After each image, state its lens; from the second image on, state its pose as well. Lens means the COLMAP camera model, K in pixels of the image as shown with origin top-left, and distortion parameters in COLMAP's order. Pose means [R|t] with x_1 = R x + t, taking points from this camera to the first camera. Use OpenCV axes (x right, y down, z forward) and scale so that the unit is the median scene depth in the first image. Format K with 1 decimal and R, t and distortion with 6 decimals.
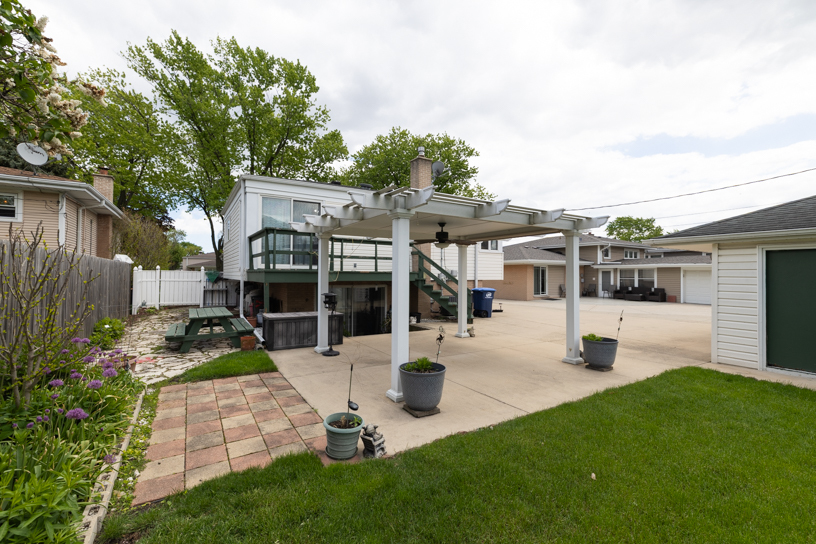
lens RADIAL K [[350.9, 0, 401.7], [0, 350.9, 269.3], [0, 0, 1]] dist [0.002357, 0.001051]
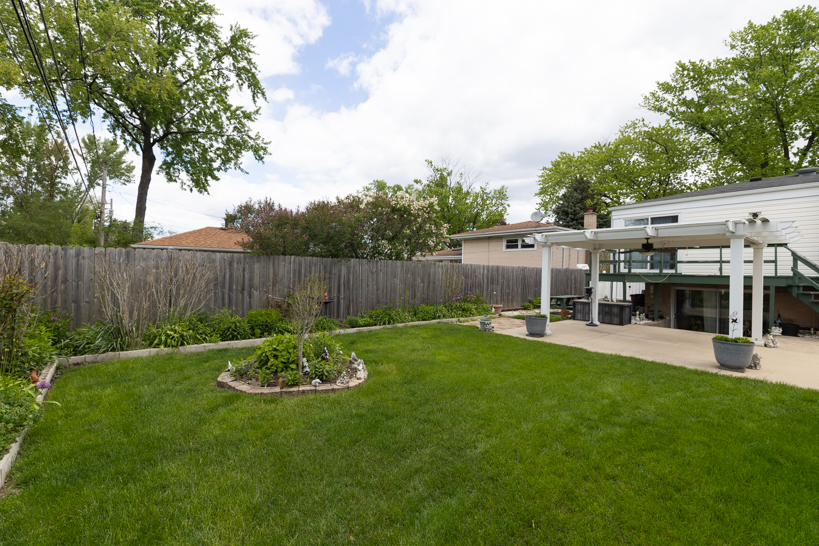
lens RADIAL K [[352.2, 0, 403.2], [0, 352.2, 270.3], [0, 0, 1]] dist [0.002357, 0.001051]
pose [[0.135573, -0.007102, -0.990742, 0.313822], [-0.007098, 0.999942, -0.008139, 0.002771], [0.990742, 0.008135, 0.135515, -0.015653]]
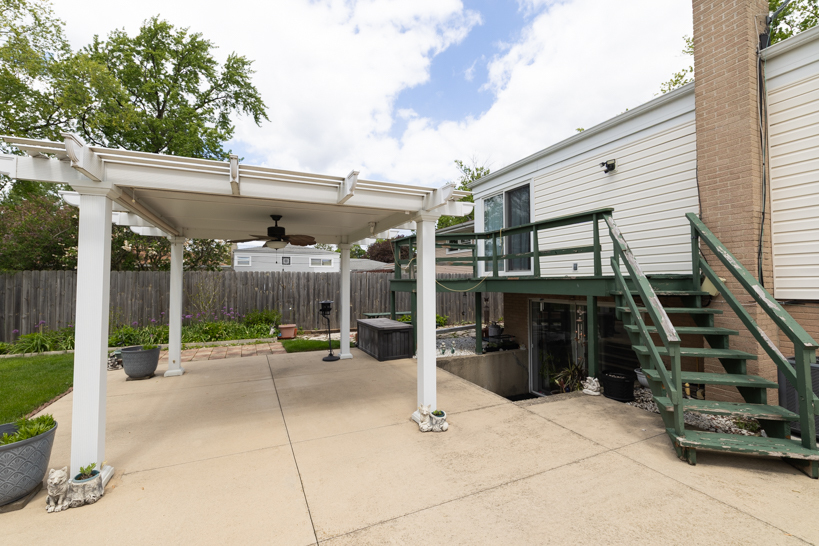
lens RADIAL K [[352.2, 0, 403.2], [0, 352.2, 270.3], [0, 0, 1]] dist [0.002357, 0.001051]
pose [[-0.129578, -0.037047, -0.990877, 0.201143], [0.016128, 0.999091, -0.039463, 0.005330], [0.991438, -0.021094, -0.128863, 0.334460]]
